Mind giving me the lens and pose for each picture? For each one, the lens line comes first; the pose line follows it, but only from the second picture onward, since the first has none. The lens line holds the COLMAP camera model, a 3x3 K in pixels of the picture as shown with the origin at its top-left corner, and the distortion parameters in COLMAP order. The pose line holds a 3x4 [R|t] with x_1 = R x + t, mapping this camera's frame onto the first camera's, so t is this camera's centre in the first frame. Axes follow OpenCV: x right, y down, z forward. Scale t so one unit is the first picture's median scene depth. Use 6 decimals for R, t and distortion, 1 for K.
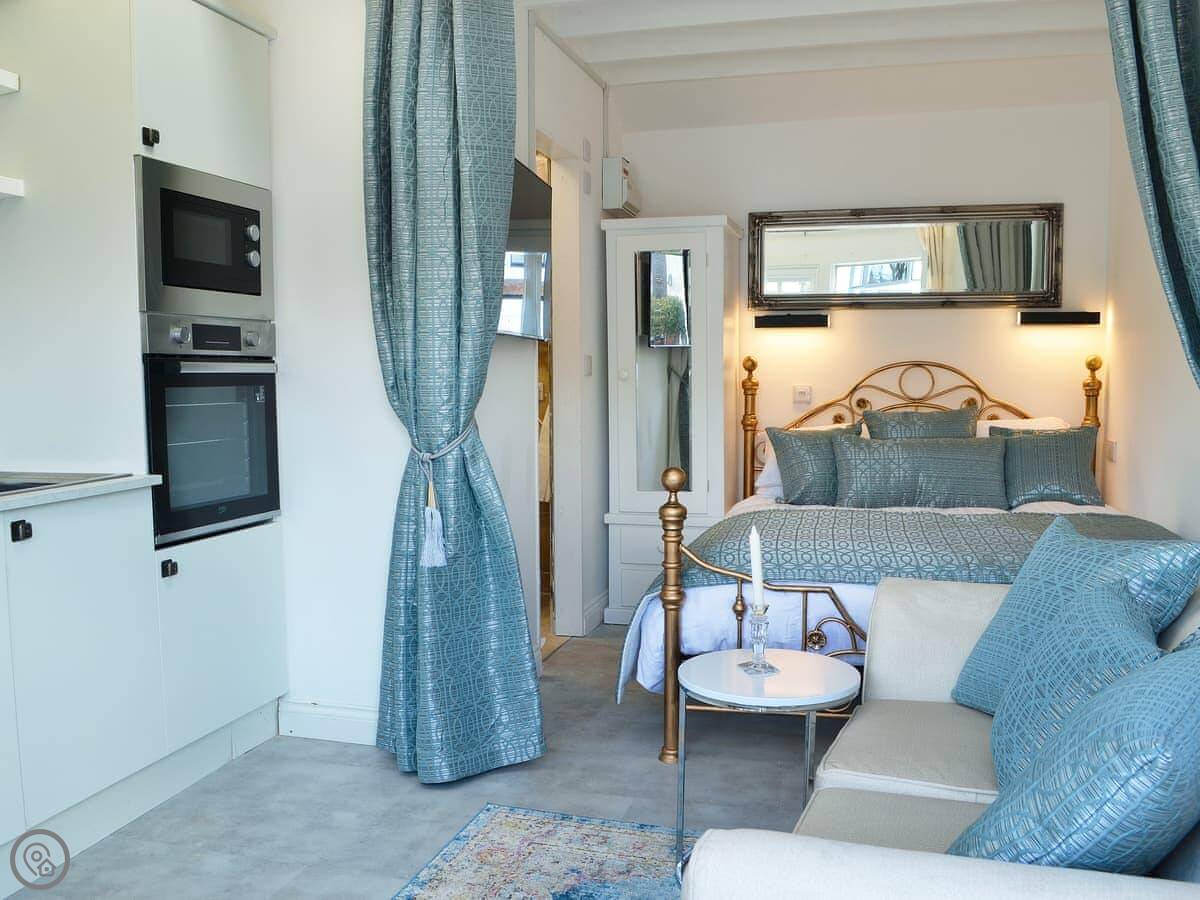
lens RADIAL K [[1066.3, 0, 591.7], [0, 1066.3, 469.4], [0, 0, 1]] dist [-0.083687, -0.001587]
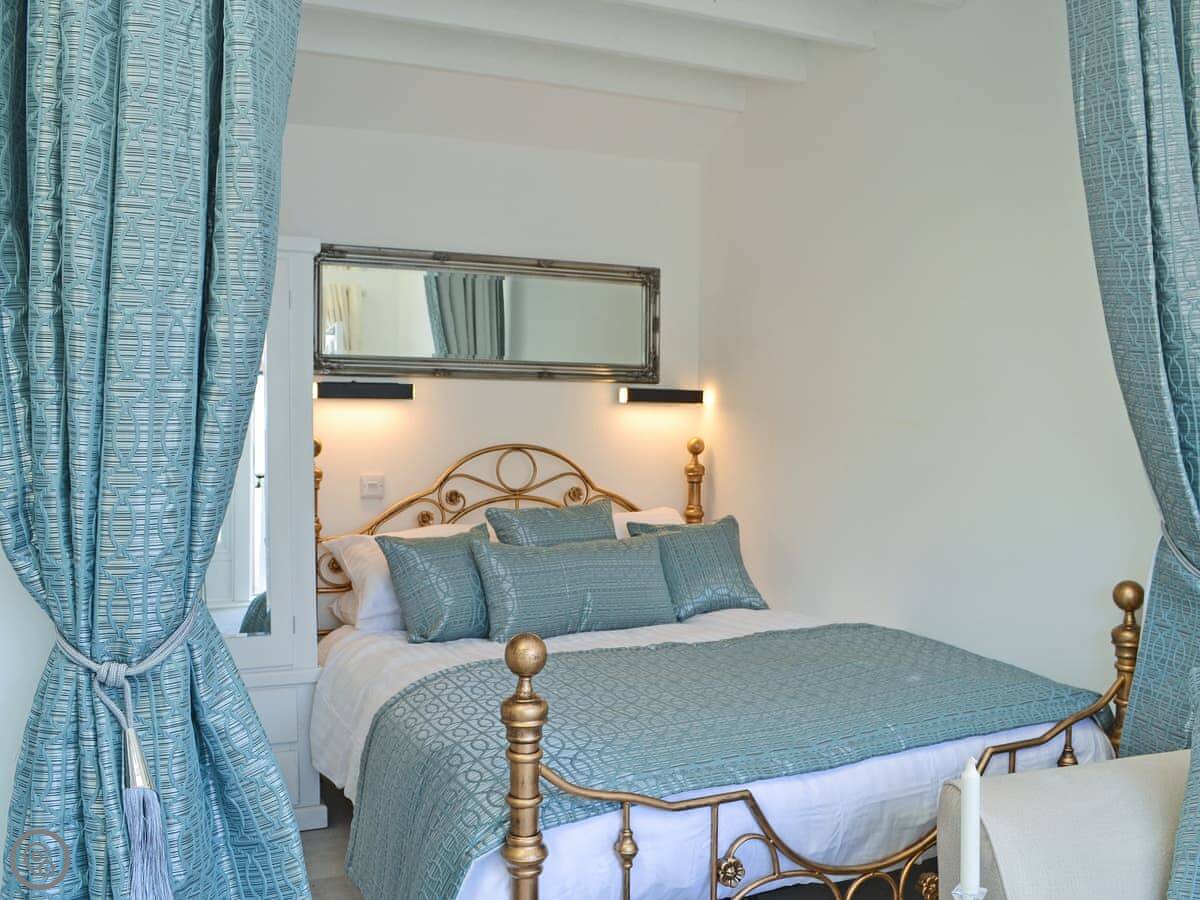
lens RADIAL K [[1066.3, 0, 591.7], [0, 1066.3, 469.4], [0, 0, 1]] dist [-0.083687, -0.001587]
pose [[0.773669, -0.010003, 0.633511, -0.173565], [0.053289, 0.997360, -0.049331, -0.040574], [-0.631345, 0.071925, 0.772159, 0.341567]]
